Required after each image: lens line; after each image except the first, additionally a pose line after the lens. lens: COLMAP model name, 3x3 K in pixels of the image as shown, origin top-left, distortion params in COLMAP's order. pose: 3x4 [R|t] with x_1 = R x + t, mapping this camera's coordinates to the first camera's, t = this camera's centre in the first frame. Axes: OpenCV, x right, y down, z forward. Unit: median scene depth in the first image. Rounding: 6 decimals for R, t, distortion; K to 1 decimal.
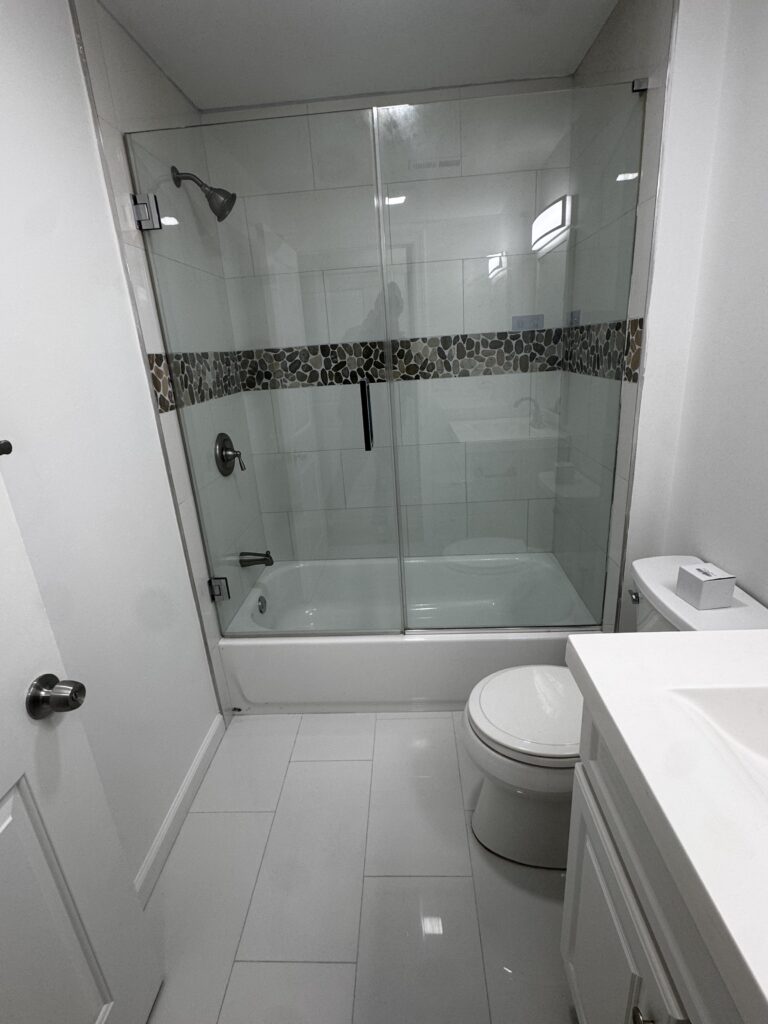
lens RADIAL K [[487.5, 0, 382.6], [0, 487.5, 511.3], [0, 0, 1]] dist [-0.004655, 0.000205]
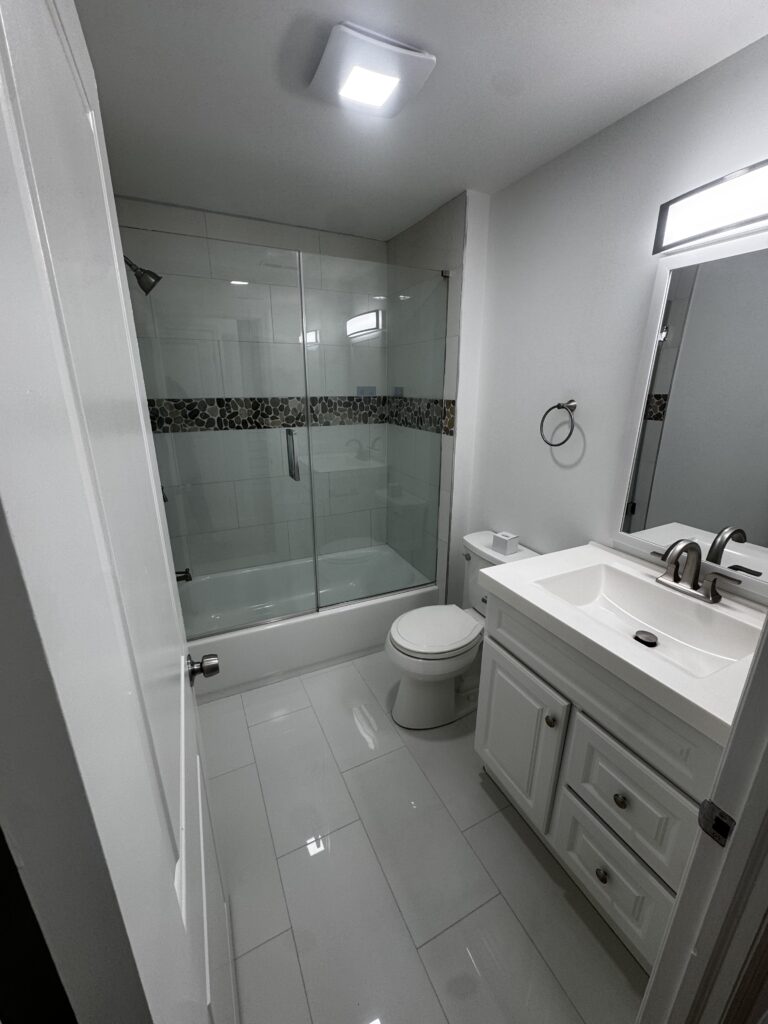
lens RADIAL K [[409.3, 0, 386.0], [0, 409.3, 512.2], [0, 0, 1]] dist [-0.004001, 0.000360]
pose [[0.875475, -0.078334, 0.476873, -0.271428], [0.095061, 0.995411, -0.011008, 0.002127], [-0.473822, 0.054970, 0.878903, -0.109695]]
